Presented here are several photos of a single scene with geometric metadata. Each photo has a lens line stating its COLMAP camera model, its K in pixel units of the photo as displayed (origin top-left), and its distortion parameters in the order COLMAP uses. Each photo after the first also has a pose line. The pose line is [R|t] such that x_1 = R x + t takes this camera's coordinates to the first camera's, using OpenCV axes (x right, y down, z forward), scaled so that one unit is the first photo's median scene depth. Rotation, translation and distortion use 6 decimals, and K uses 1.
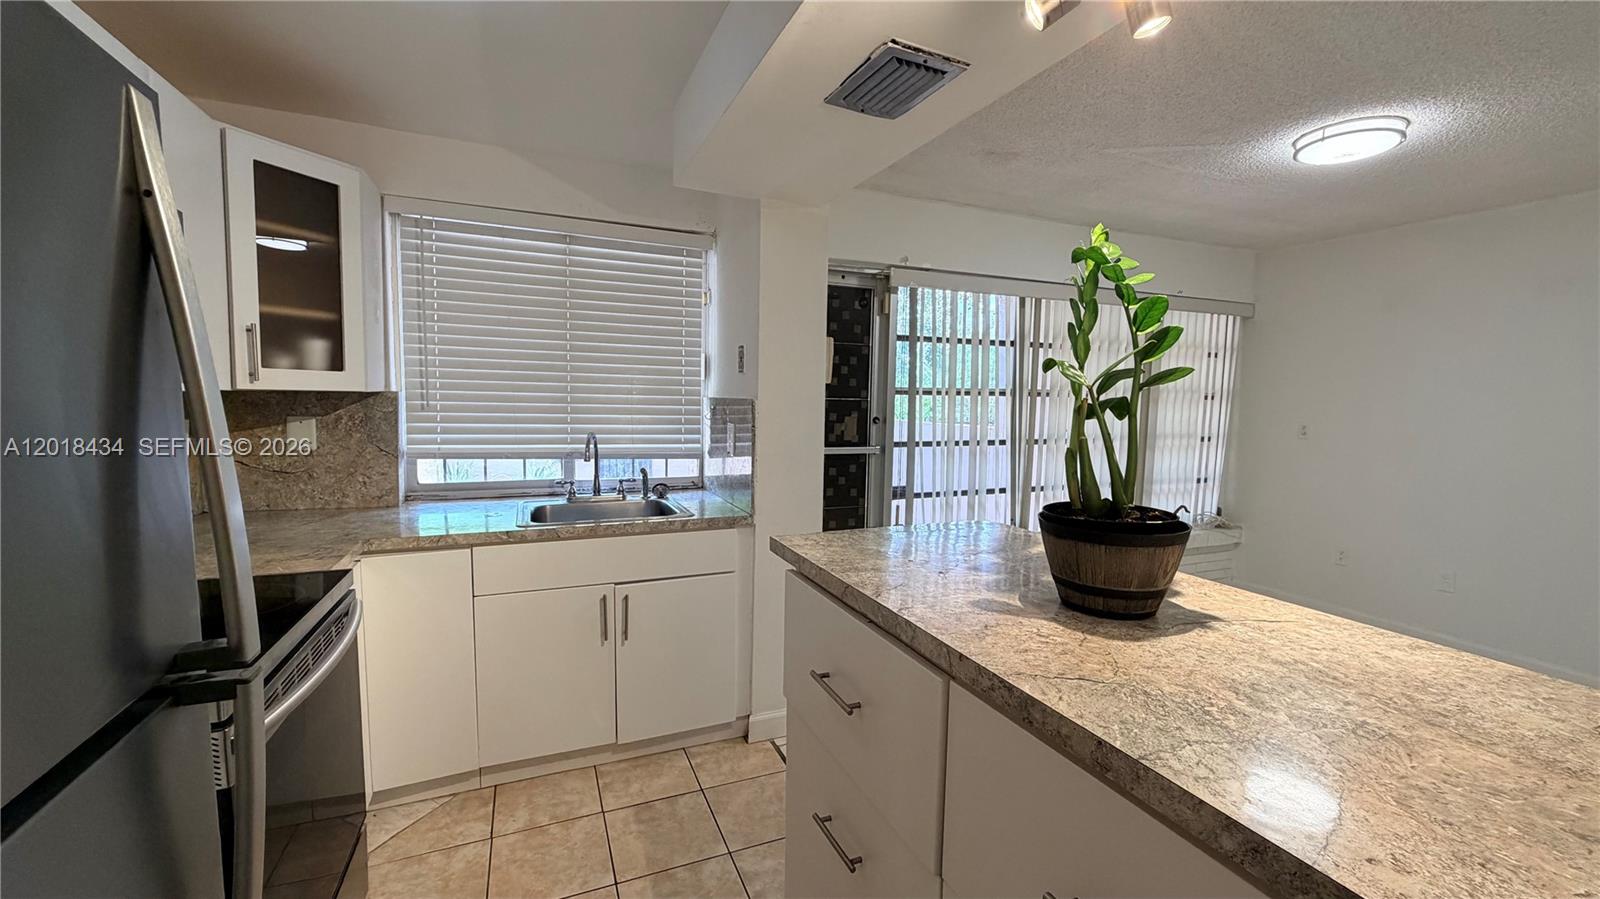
lens RADIAL K [[635.7, 0, 803.0], [0, 635.7, 450.0], [0, 0, 1]] dist [0.003534, 0.000329]
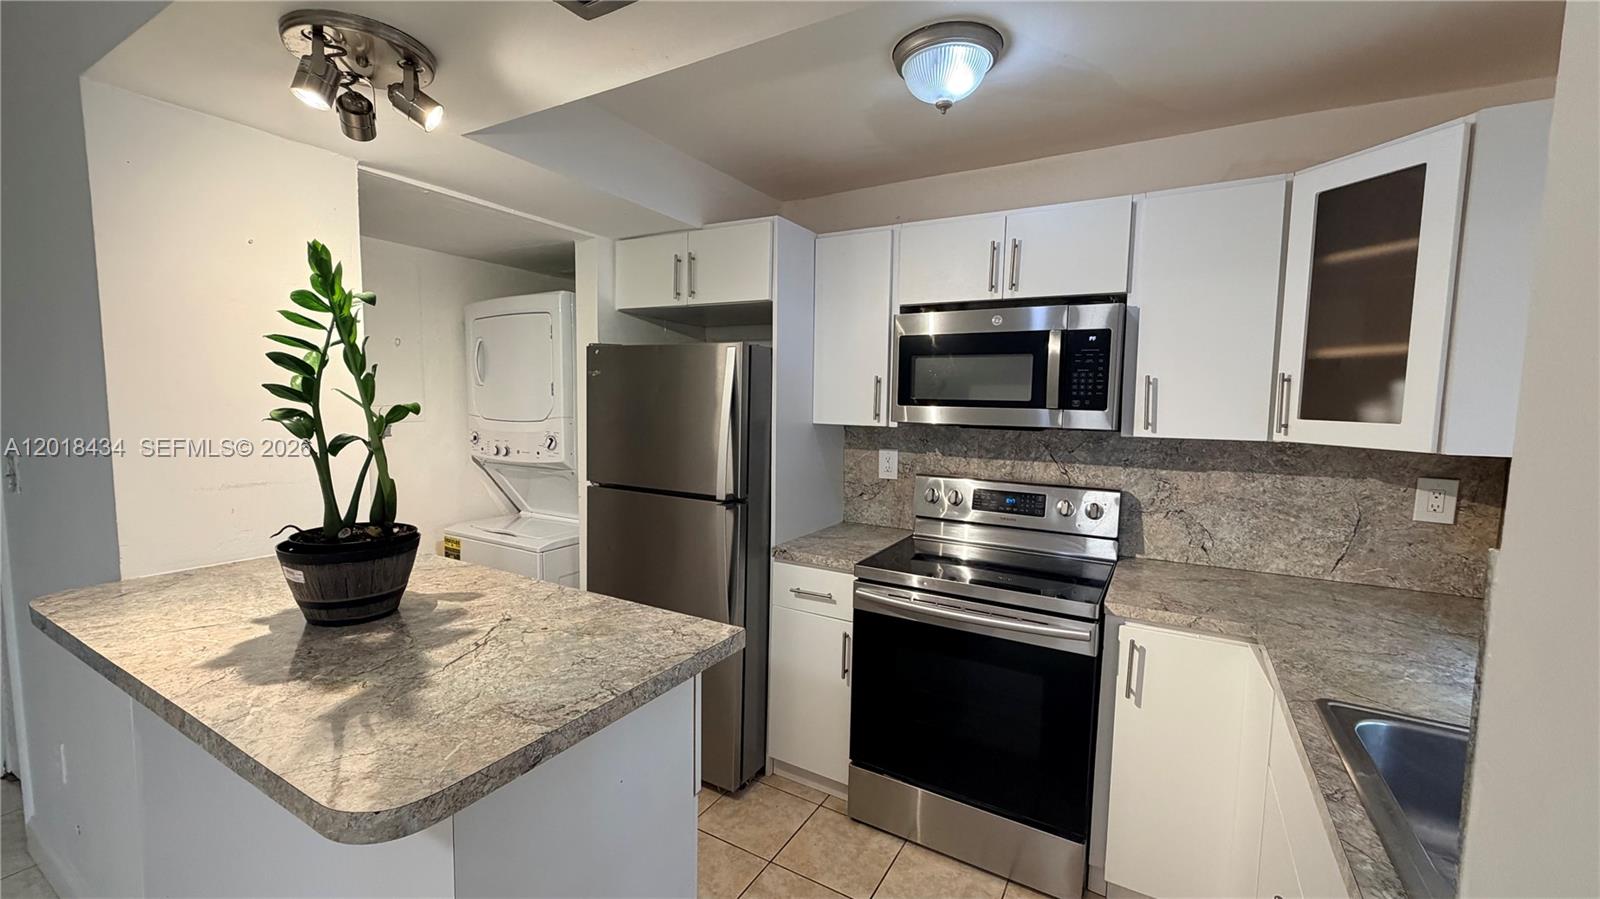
lens RADIAL K [[635.7, 0, 799.4], [0, 635.7, 456.0], [0, 0, 1]] dist [0.003534, 0.000329]
pose [[-0.800222, 0.025584, -0.599157, 0.265100], [-0.082389, 0.984926, 0.152094, -0.145549], [0.594017, 0.171074, -0.786052, 1.206292]]
